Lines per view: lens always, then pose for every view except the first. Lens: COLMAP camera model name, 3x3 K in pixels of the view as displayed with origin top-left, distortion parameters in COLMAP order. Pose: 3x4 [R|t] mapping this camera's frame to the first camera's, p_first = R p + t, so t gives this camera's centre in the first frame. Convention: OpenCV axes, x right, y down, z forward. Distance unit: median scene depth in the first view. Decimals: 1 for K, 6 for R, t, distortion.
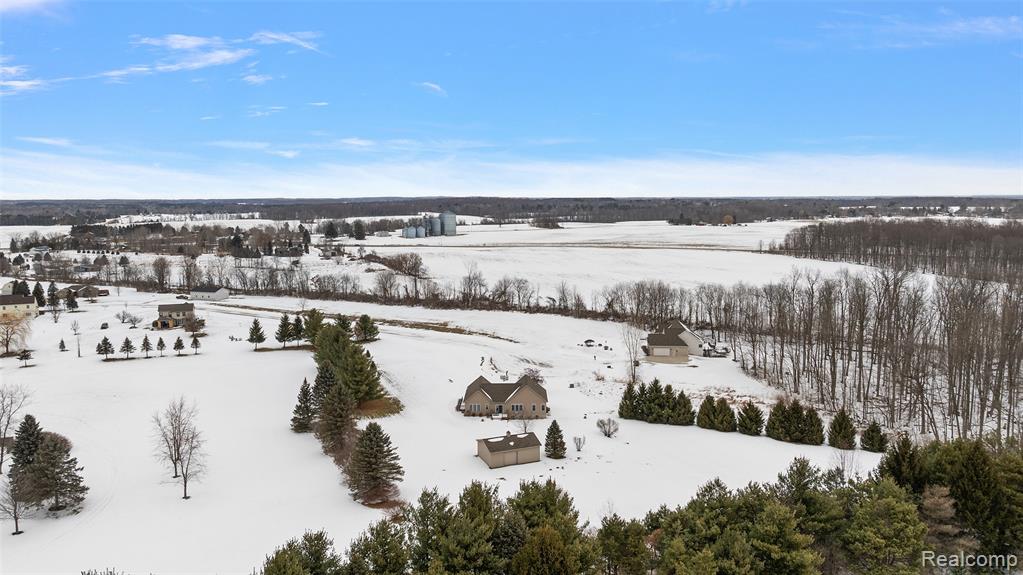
lens RADIAL K [[729.4, 0, 511.5], [0, 729.4, 287.5], [0, 0, 1]] dist [-0.004899, -0.002221]
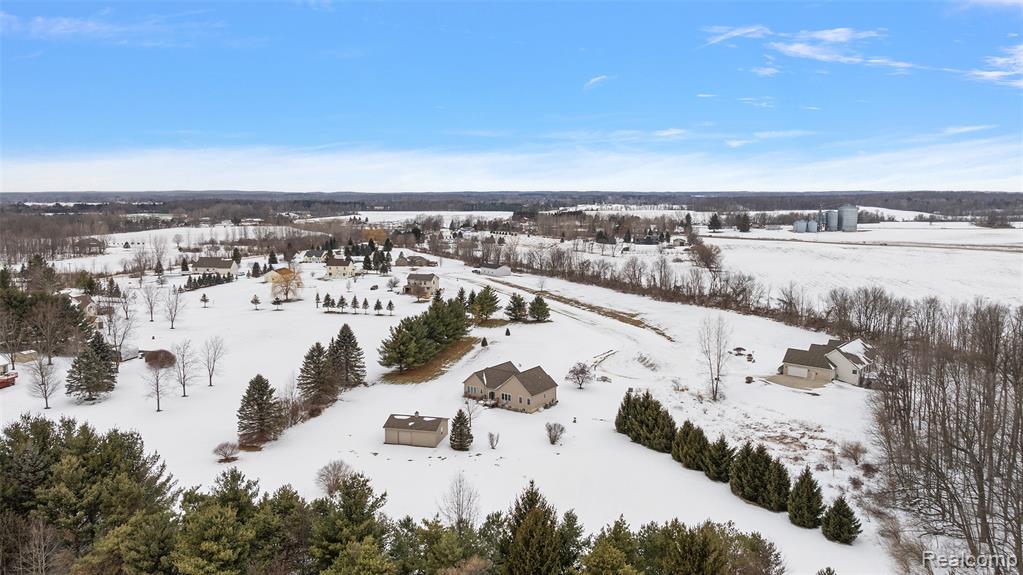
lens RADIAL K [[729.4, 0, 511.5], [0, 729.4, 287.5], [0, 0, 1]] dist [-0.004899, -0.002221]
pose [[0.814045, 0.080858, -0.575146, 0.146286], [-0.075887, 0.996580, 0.032697, -0.001989], [0.575822, 0.017029, 0.817397, 0.062484]]
